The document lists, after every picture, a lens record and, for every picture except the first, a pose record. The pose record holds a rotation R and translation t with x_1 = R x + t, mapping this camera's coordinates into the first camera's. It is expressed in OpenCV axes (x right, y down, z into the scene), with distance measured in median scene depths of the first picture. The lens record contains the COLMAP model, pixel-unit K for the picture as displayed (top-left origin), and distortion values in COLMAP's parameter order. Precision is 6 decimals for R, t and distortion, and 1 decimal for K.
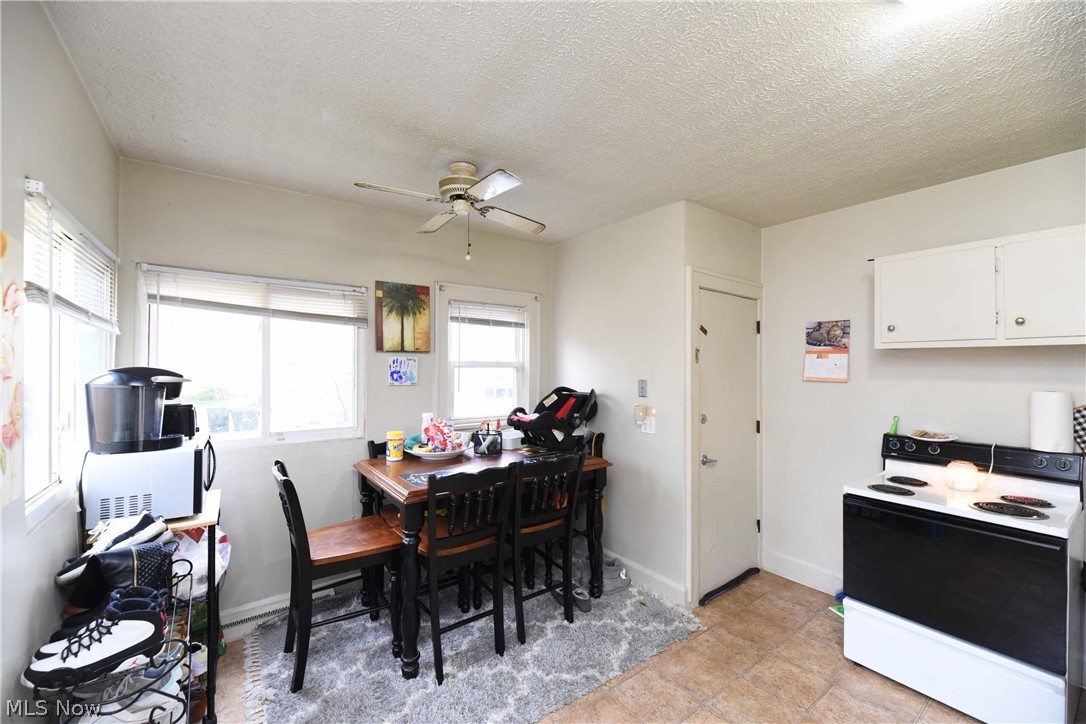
lens RADIAL K [[435.6, 0, 545.0], [0, 435.6, 364.6], [0, 0, 1]] dist [-0.004359, -0.001665]
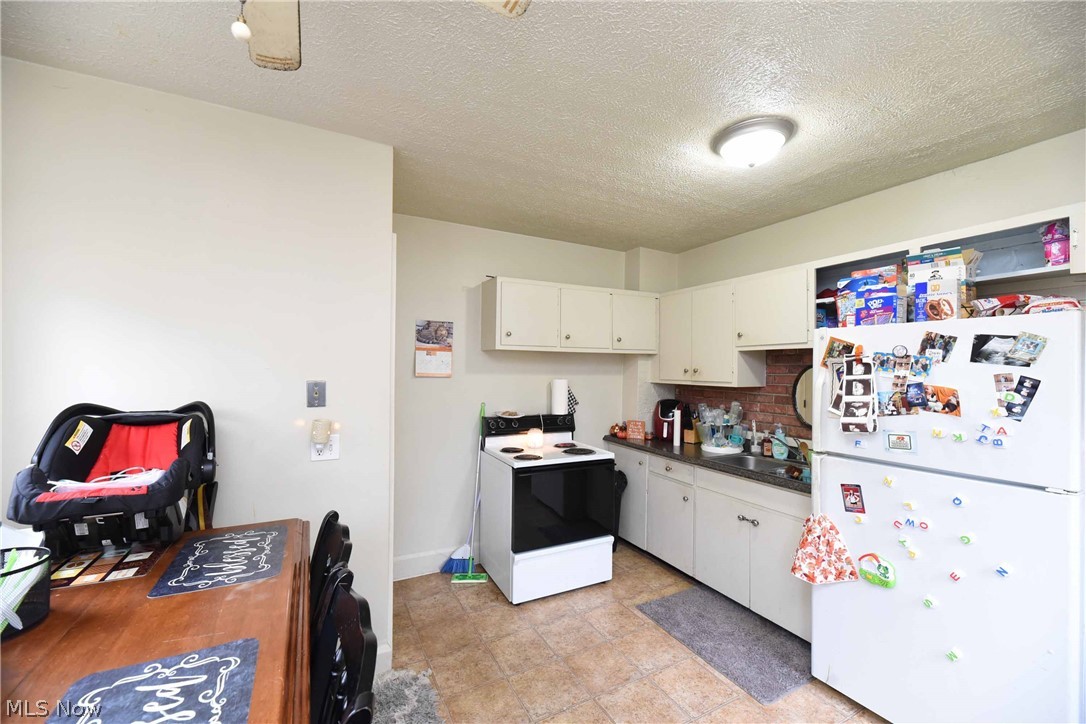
lens RADIAL K [[435.6, 0, 541.8], [0, 435.6, 363.7], [0, 0, 1]] dist [-0.004359, -0.001665]
pose [[0.151554, 0.006670, 0.988427, -0.411776], [-0.016538, 0.999854, -0.004212, 0.007131], [-0.988311, -0.015708, 0.151642, 0.622438]]
